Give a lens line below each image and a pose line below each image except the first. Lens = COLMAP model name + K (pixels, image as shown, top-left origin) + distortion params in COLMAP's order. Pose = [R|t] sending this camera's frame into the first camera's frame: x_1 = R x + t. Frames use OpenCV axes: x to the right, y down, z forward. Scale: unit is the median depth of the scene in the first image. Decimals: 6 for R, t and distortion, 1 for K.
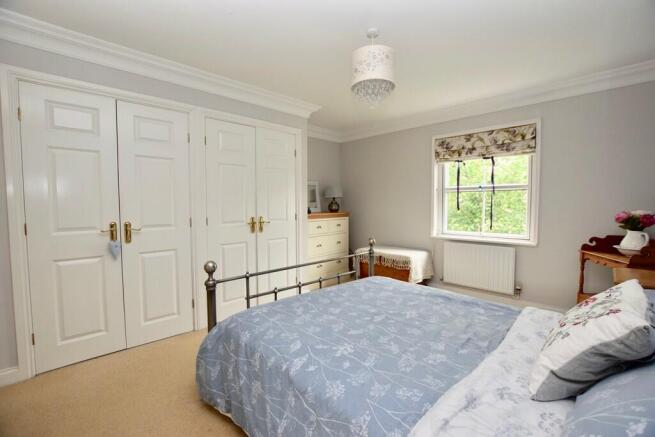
lens RADIAL K [[294.0, 0, 328.4], [0, 294.0, 216.9], [0, 0, 1]] dist [-0.028795, -0.000315]
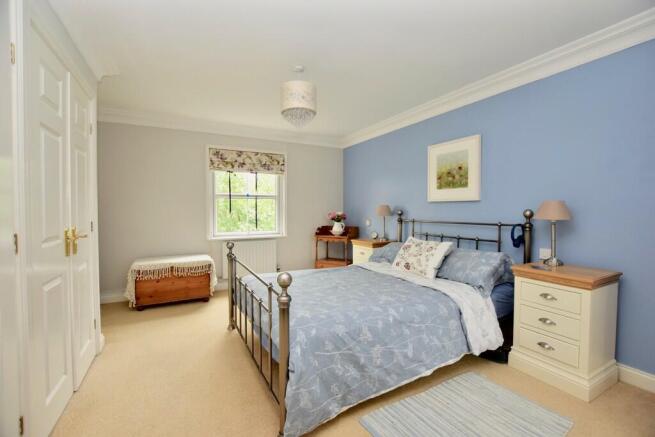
lens RADIAL K [[294.0, 0, 329.3], [0, 294.0, 218.1], [0, 0, 1]] dist [-0.028795, -0.000315]
pose [[0.263128, -0.021973, 0.964511, -0.628489], [0.040934, 0.999095, 0.011594, -0.004686], [-0.963892, 0.036430, 0.263789, 0.349950]]
